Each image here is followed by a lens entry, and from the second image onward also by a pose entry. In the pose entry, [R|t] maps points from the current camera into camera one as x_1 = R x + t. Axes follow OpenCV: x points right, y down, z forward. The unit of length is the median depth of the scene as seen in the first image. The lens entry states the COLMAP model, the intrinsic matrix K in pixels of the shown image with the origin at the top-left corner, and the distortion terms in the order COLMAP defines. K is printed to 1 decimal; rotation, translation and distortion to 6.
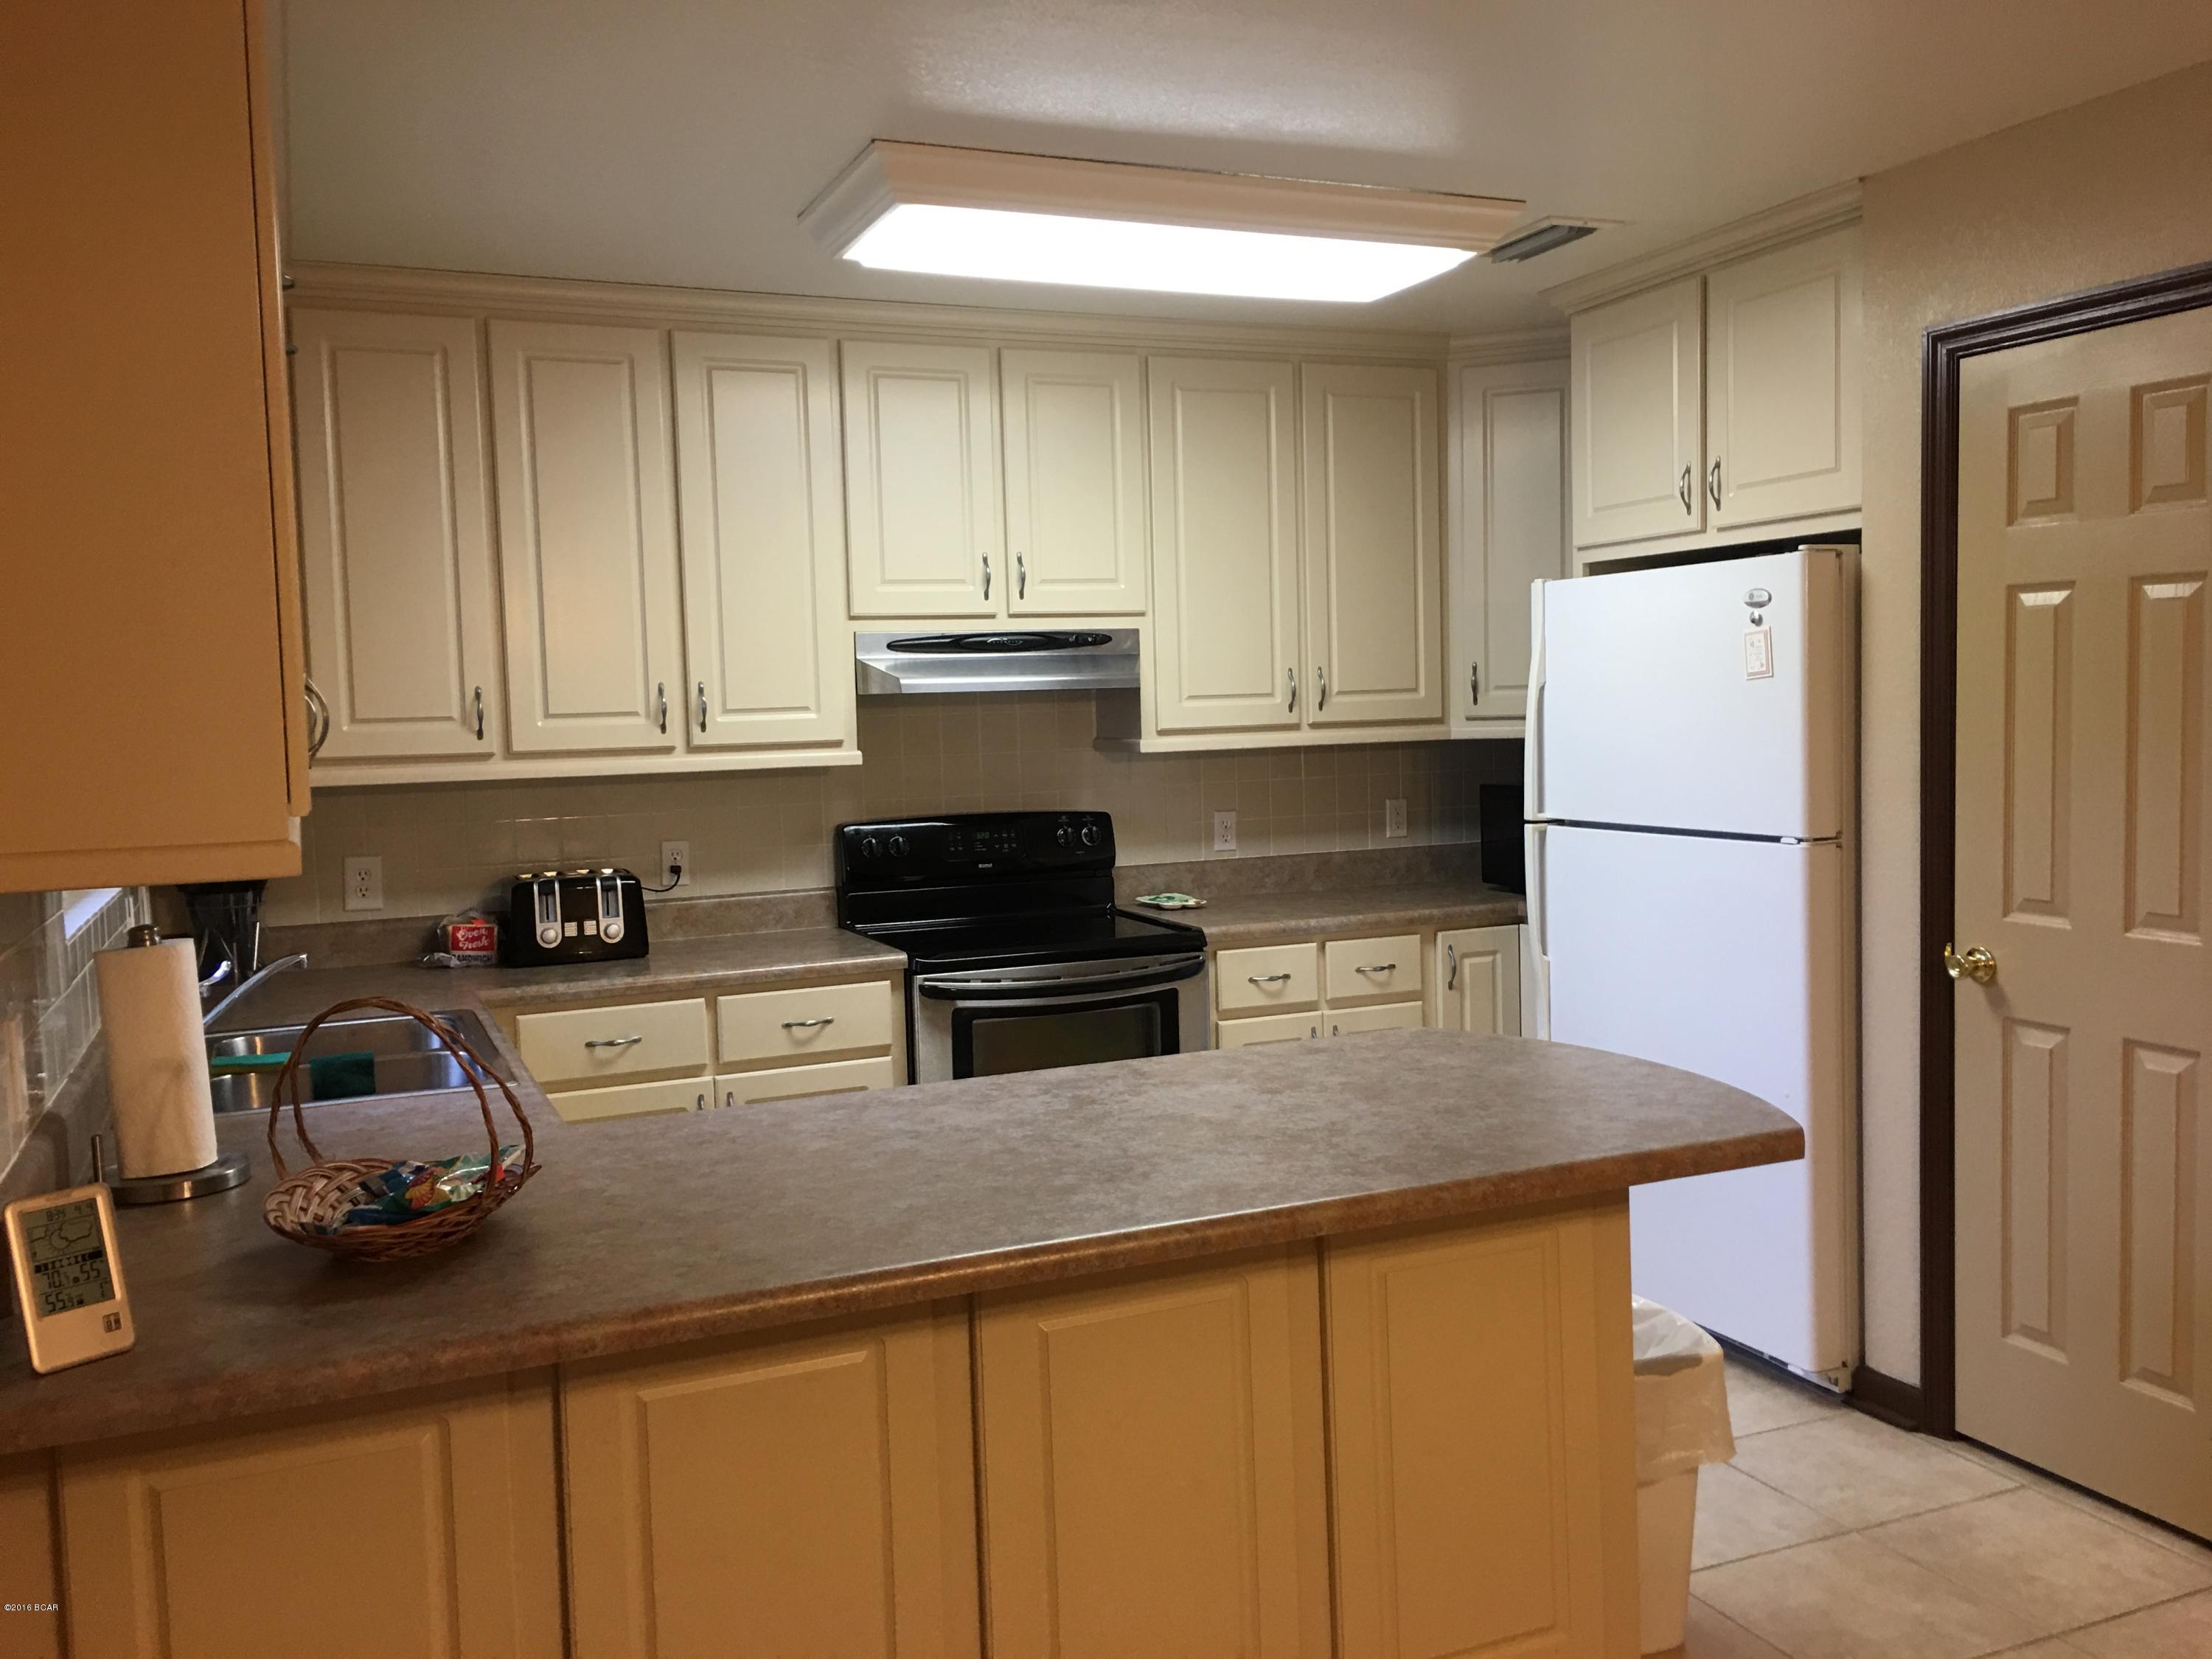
lens RADIAL K [[1876.3, 0, 1094.2], [0, 1876.3, 837.3], [0, 0, 1]] dist [0.018694, 0.011062]
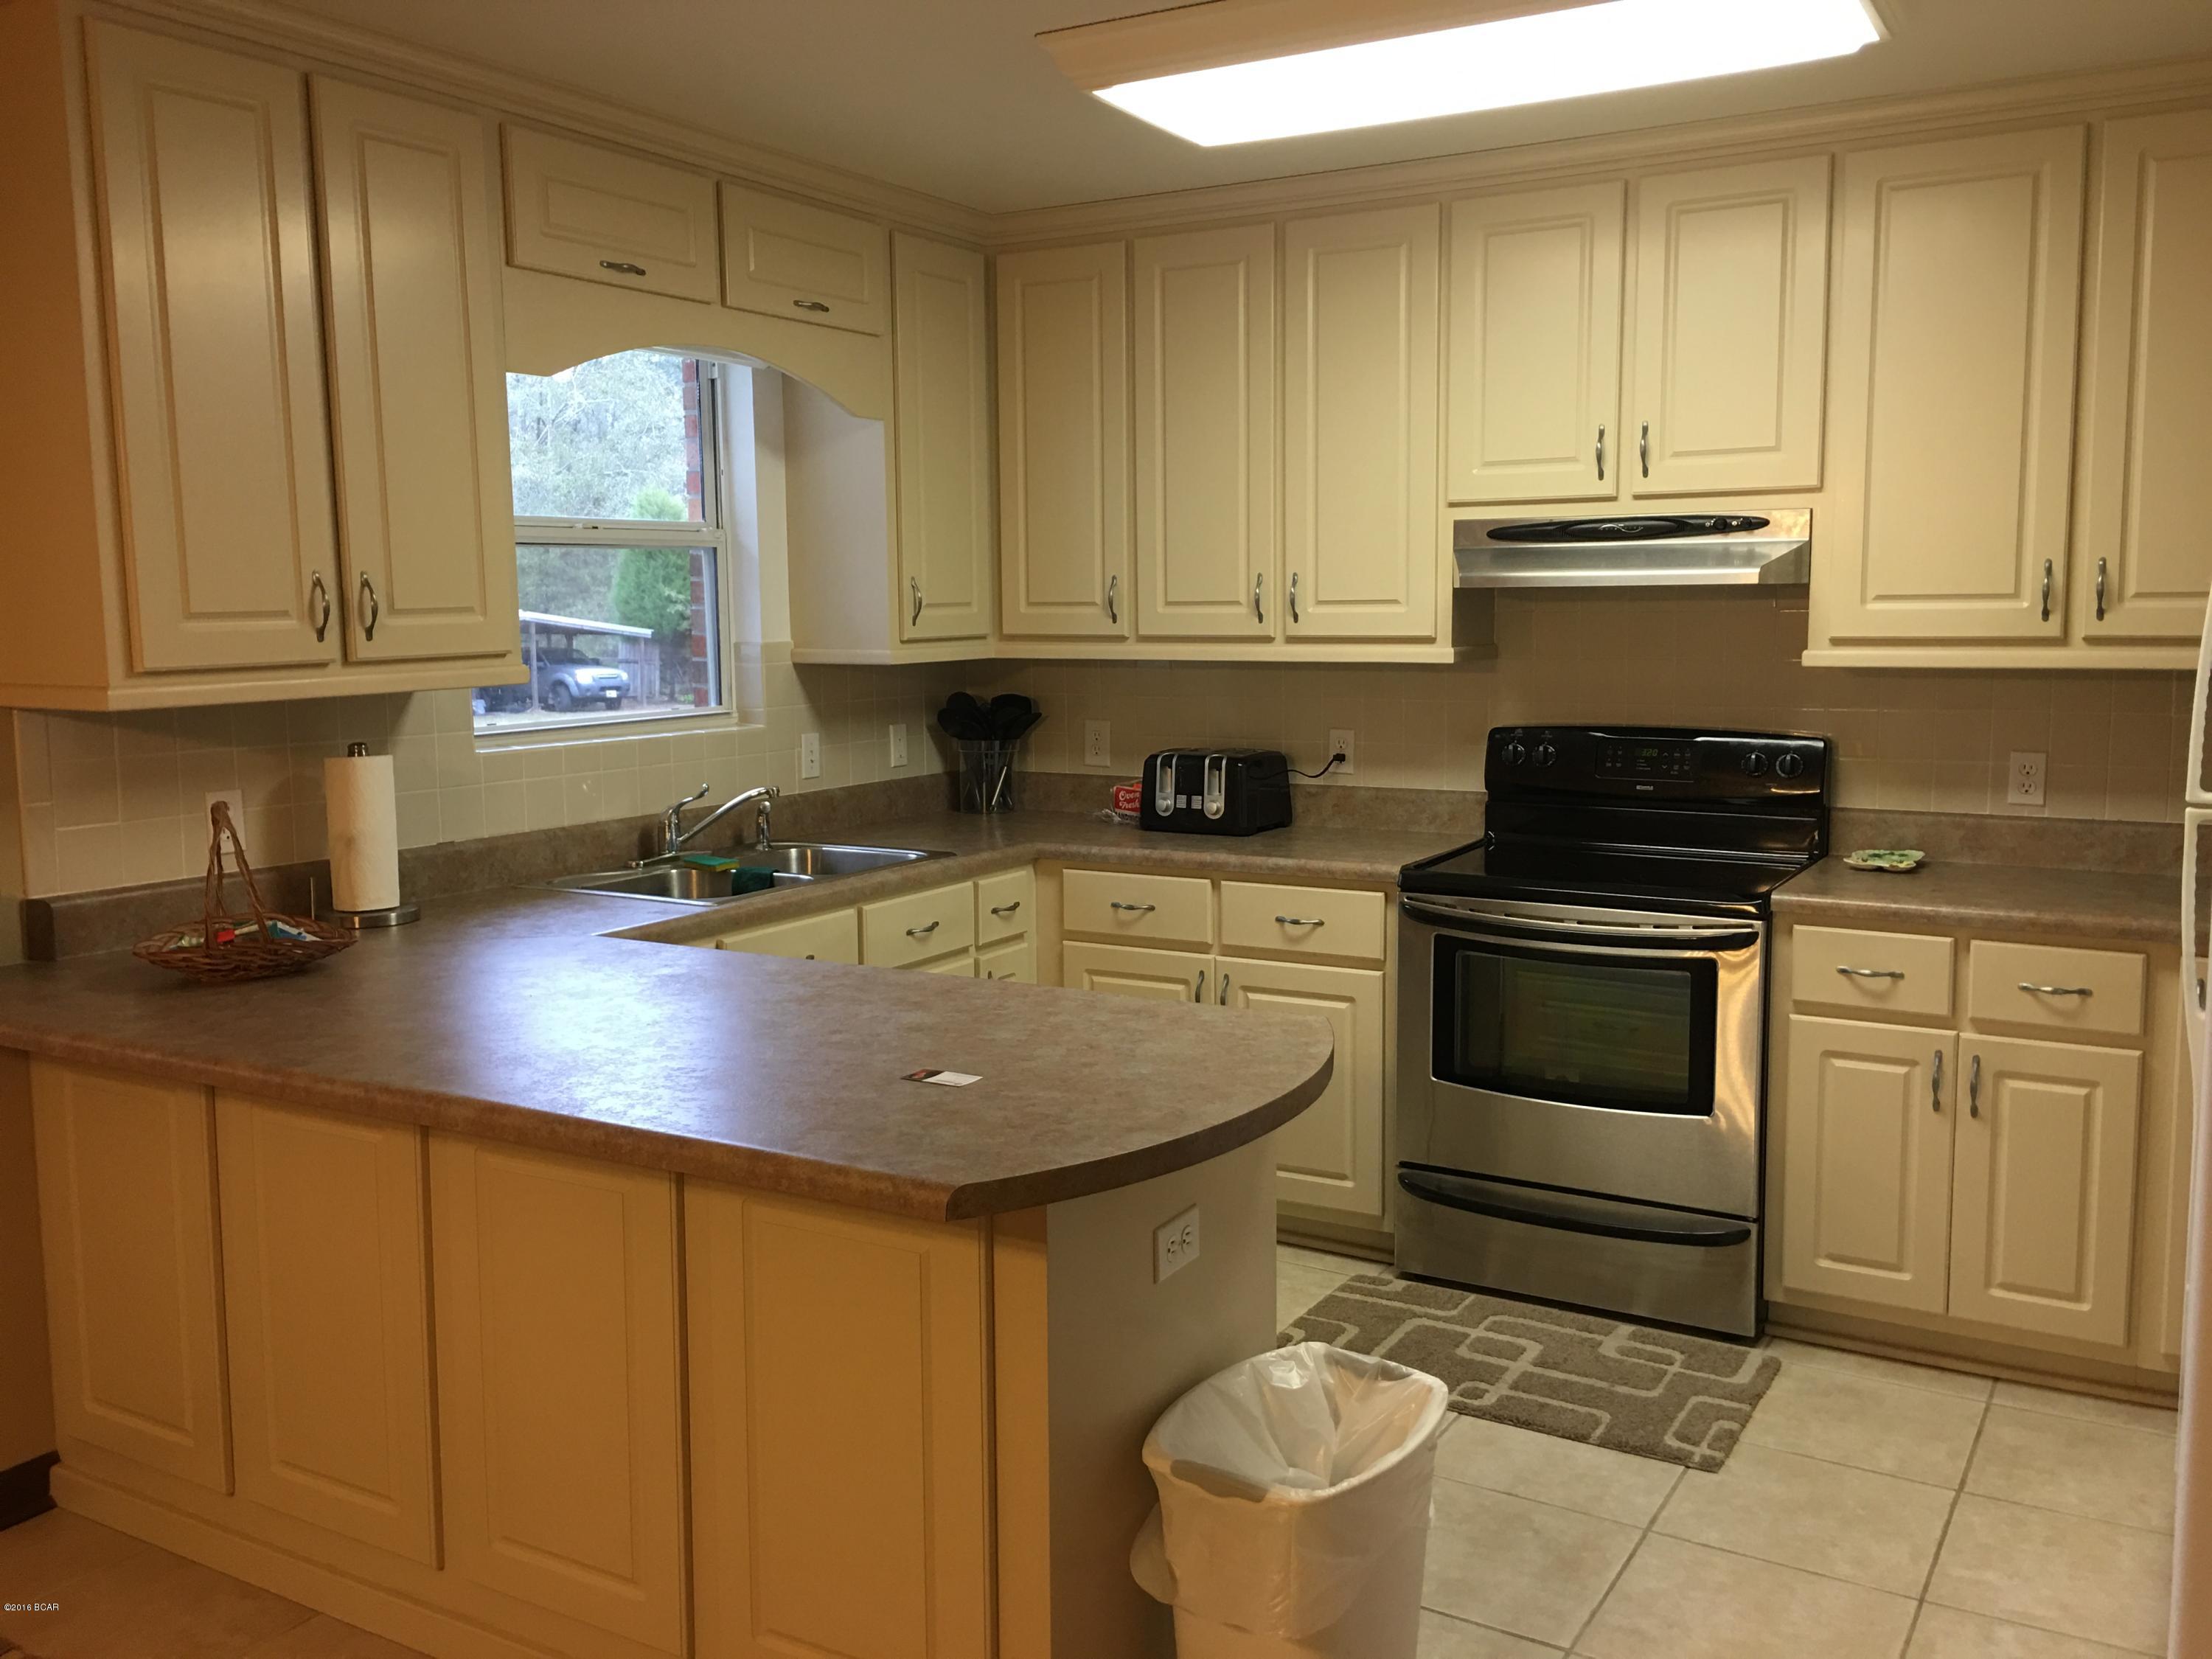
lens RADIAL K [[1876.3, 0, 1092.9], [0, 1876.3, 818.6], [0, 0, 1]] dist [0.018694, 0.011062]
pose [[0.578227, 0.118419, -0.807236, 0.535688], [-0.068530, 0.992964, 0.096576, -0.039928], [0.812993, -0.000523, 0.582274, 0.310481]]
